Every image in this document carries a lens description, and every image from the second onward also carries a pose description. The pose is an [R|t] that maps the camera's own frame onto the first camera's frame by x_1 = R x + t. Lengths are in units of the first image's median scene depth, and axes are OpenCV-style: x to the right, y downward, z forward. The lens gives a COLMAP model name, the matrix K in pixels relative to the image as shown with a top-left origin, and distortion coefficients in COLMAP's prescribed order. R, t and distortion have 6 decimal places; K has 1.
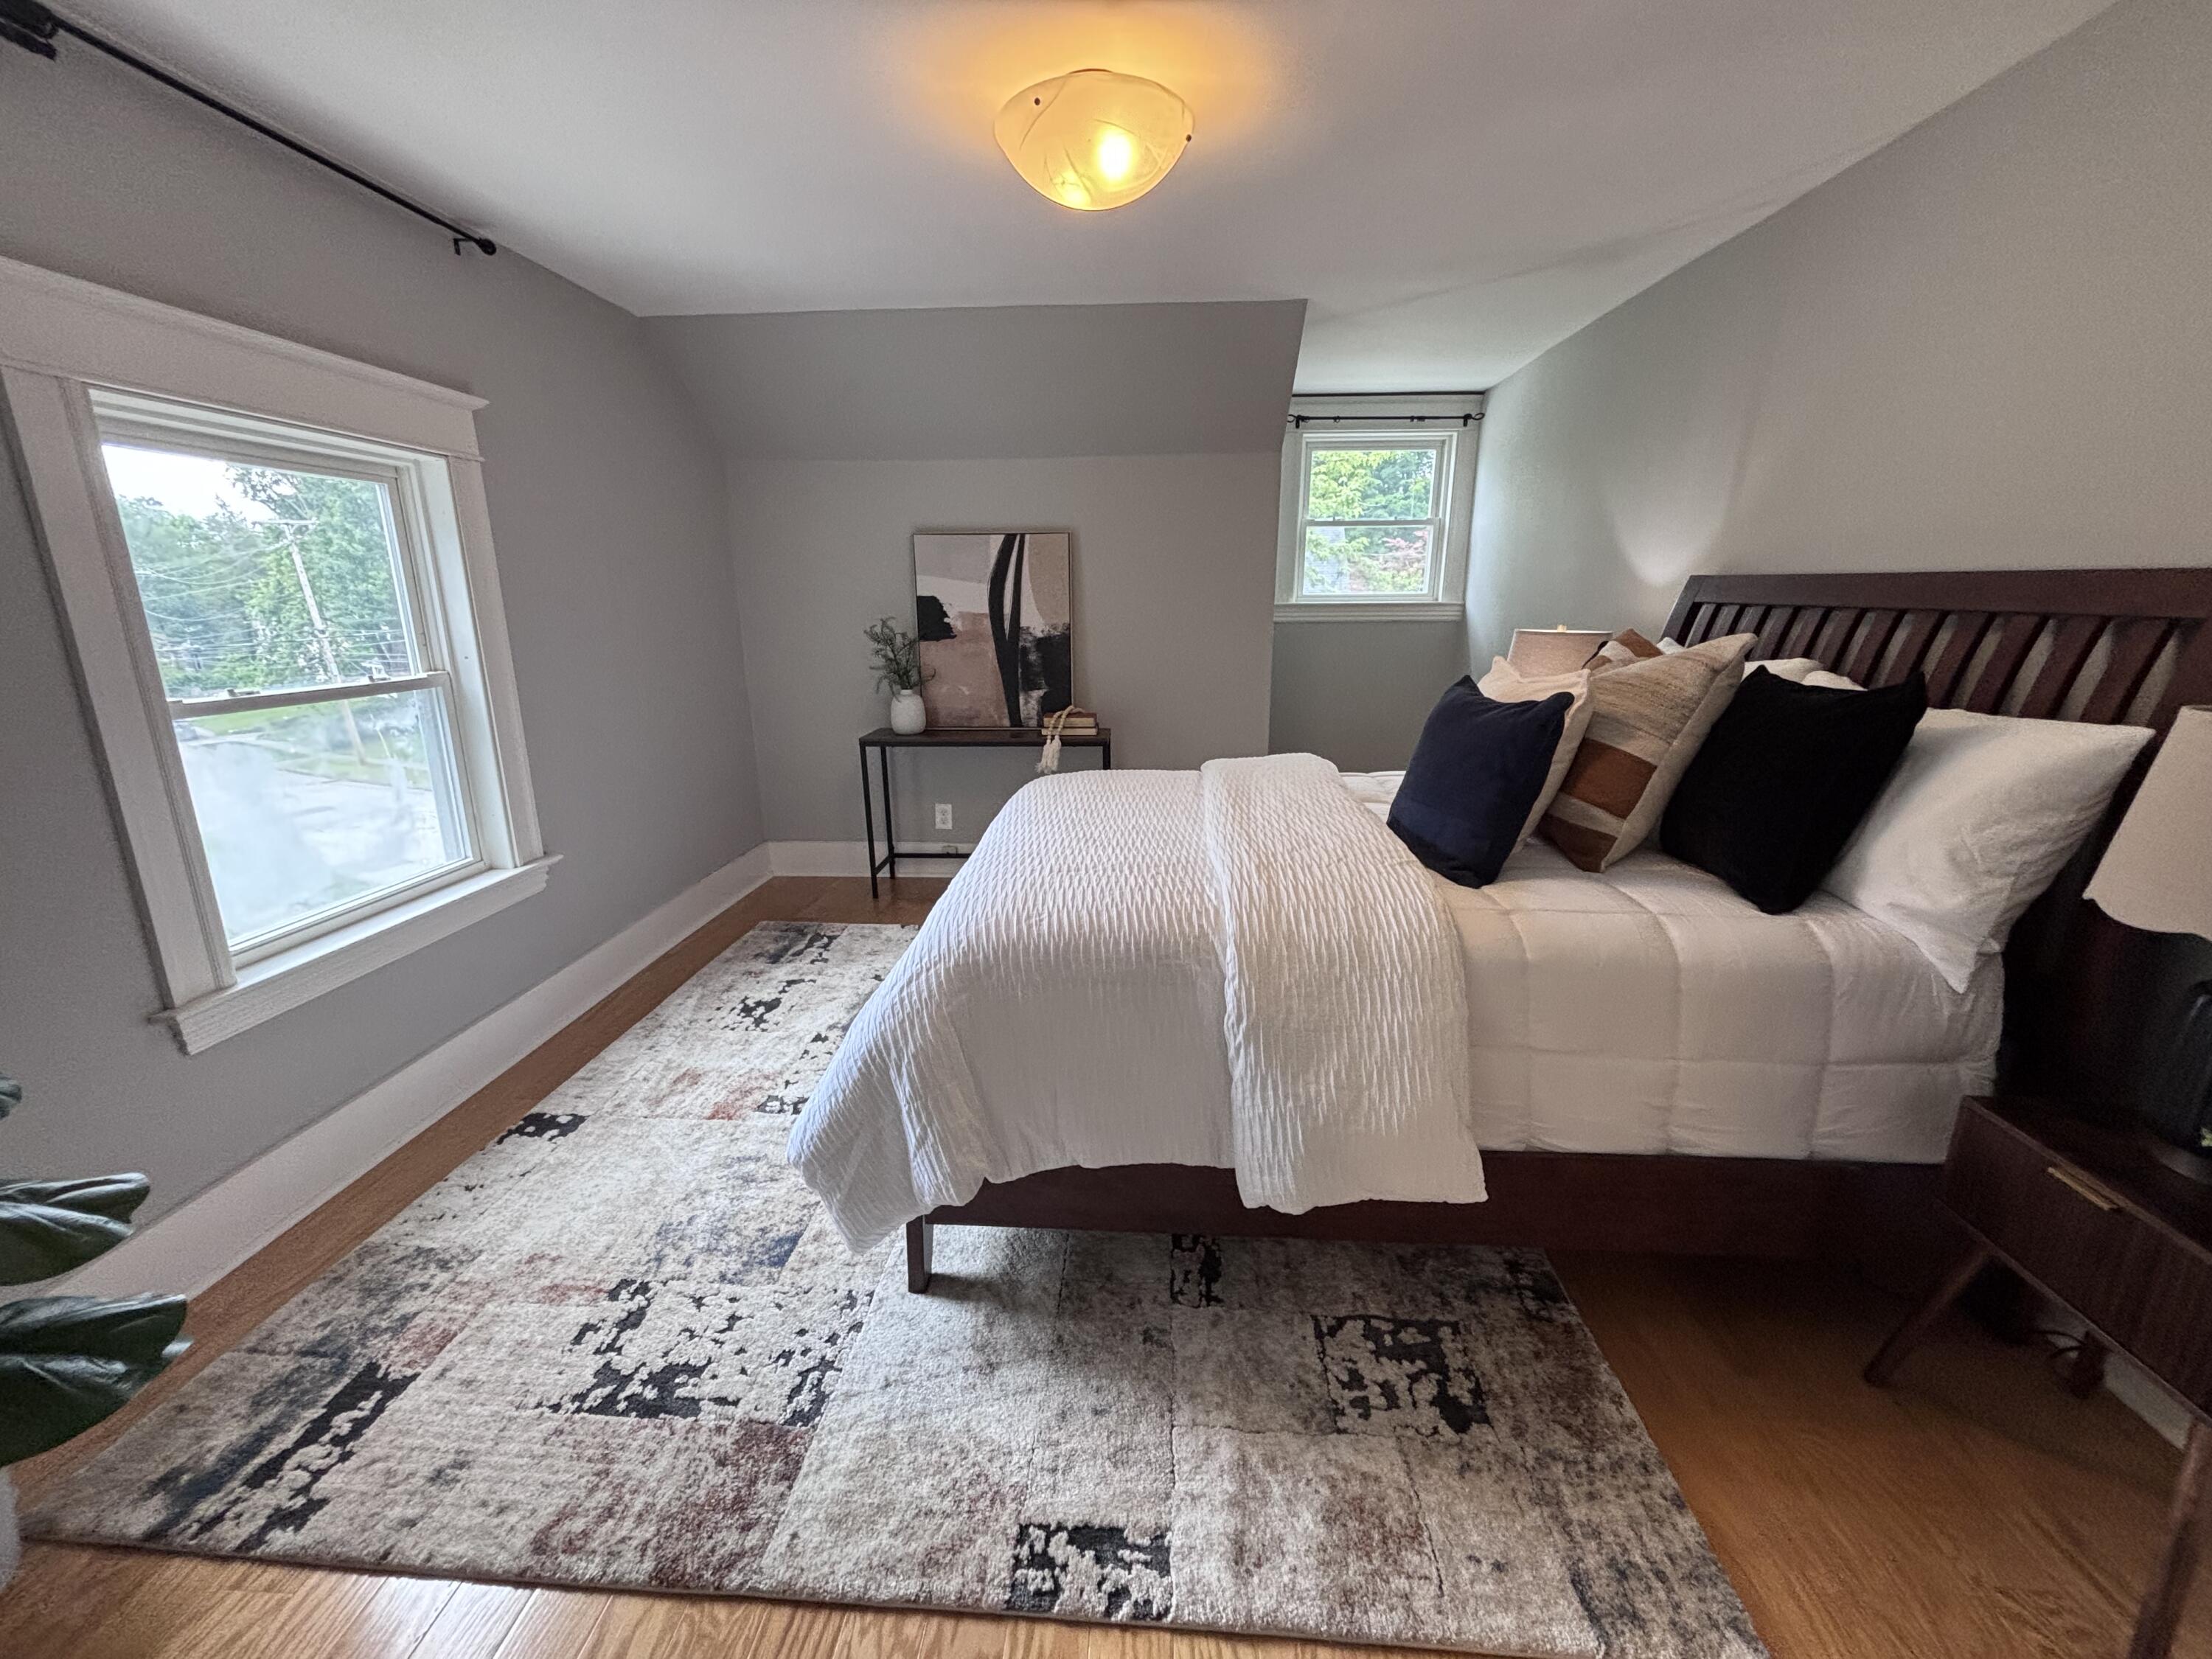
lens RADIAL K [[889.2, 0, 1104.9], [0, 889.2, 825.5], [0, 0, 1]] dist [-0.007323, -0.000230]
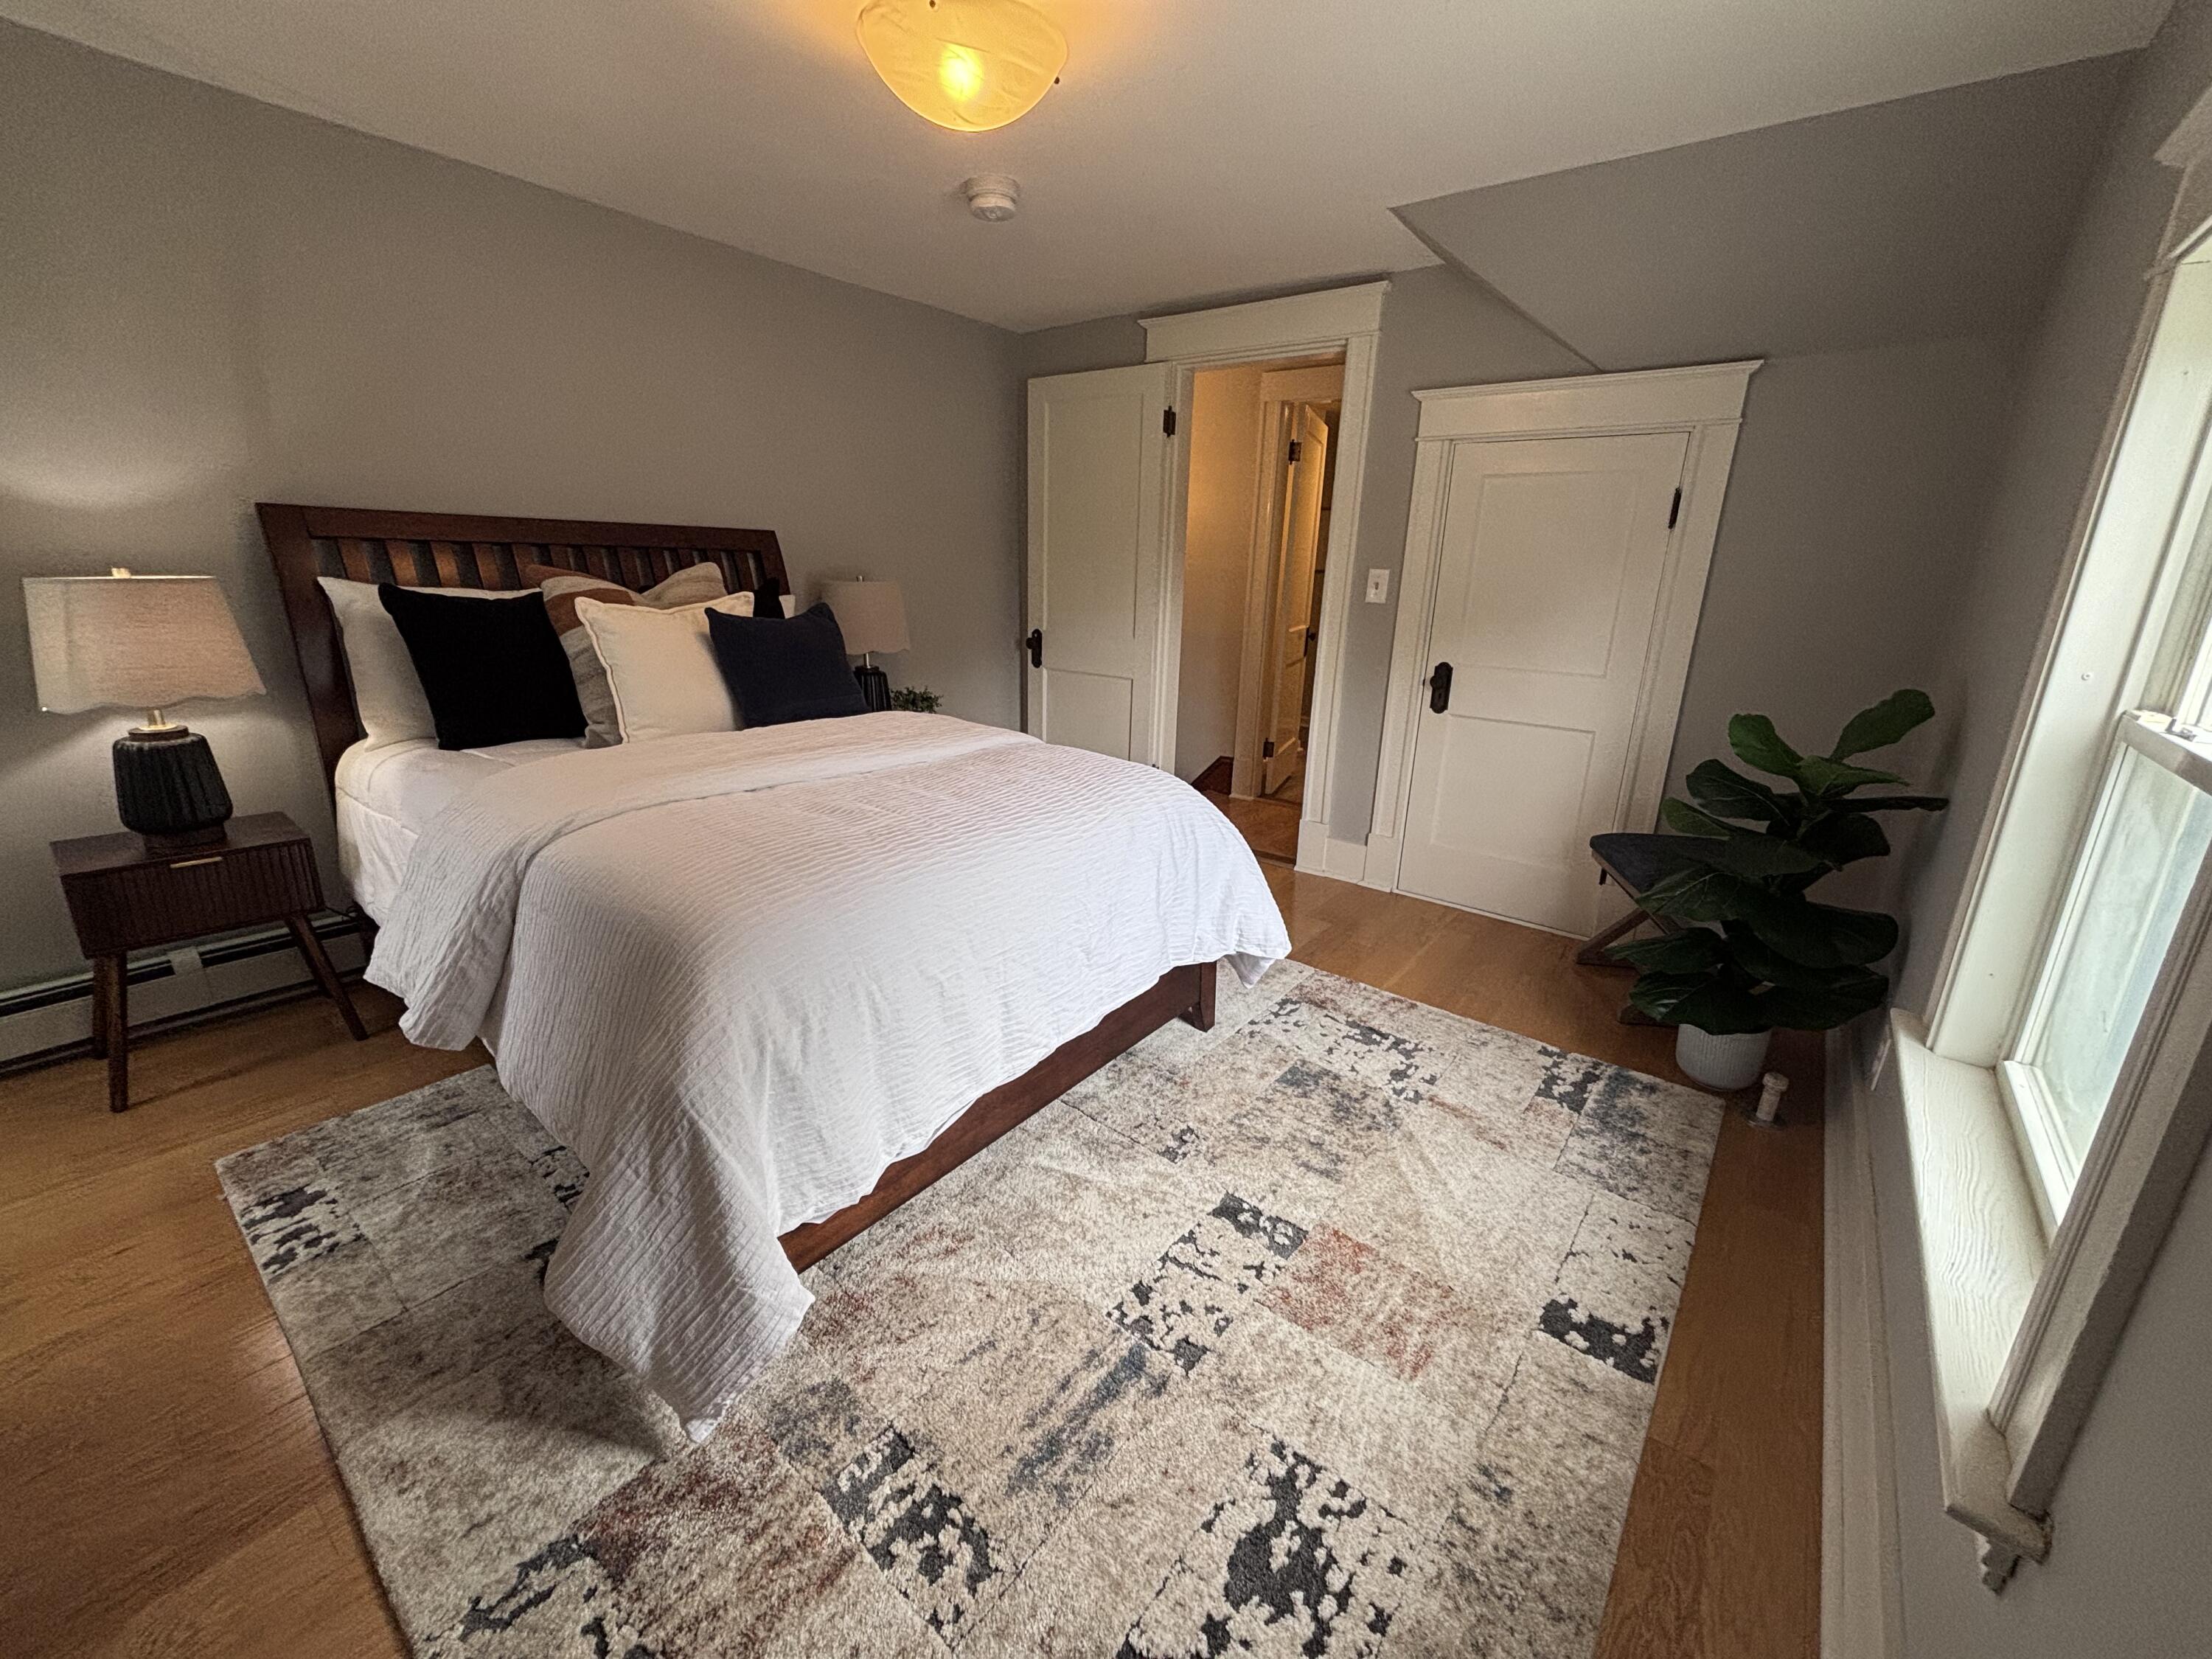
lens RADIAL K [[889.2, 0, 1103.5], [0, 889.2, 818.5], [0, 0, 1]] dist [-0.007323, -0.000230]
pose [[-0.819978, -0.177960, 0.544027, -0.772940], [0.119389, 0.876363, 0.466620, -0.465460], [-0.559805, 0.447569, -0.697352, 1.886030]]
